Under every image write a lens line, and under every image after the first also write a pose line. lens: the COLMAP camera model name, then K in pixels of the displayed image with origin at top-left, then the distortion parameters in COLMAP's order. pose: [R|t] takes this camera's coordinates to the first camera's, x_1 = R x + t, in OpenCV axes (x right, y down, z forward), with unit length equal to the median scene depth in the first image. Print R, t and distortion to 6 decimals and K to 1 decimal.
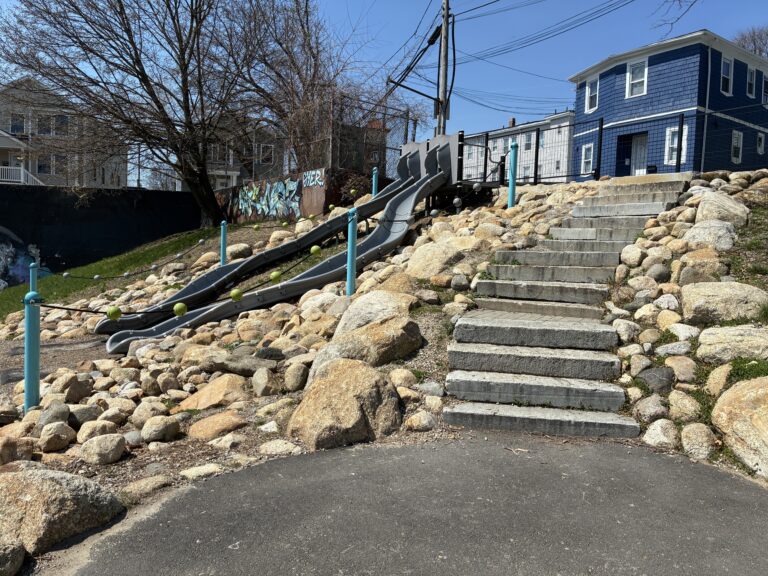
lens RADIAL K [[574.6, 0, 384.6], [0, 574.6, 284.5], [0, 0, 1]] dist [0.041963, -0.067210]
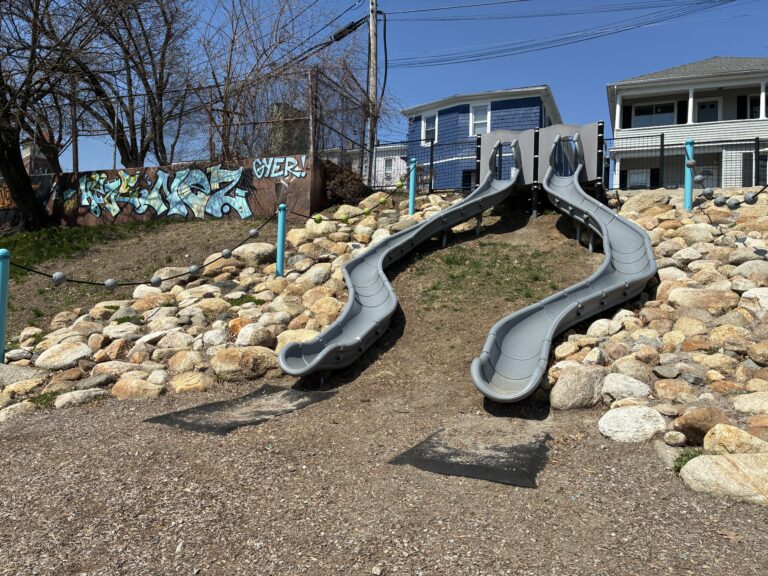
lens RADIAL K [[574.6, 0, 384.6], [0, 574.6, 284.5], [0, 0, 1]] dist [0.041963, -0.067210]
pose [[0.818300, 0.006118, 0.574758, -0.354934], [0.037420, 0.997255, -0.063892, 0.018591], [-0.573572, 0.073790, 0.815825, 0.251081]]
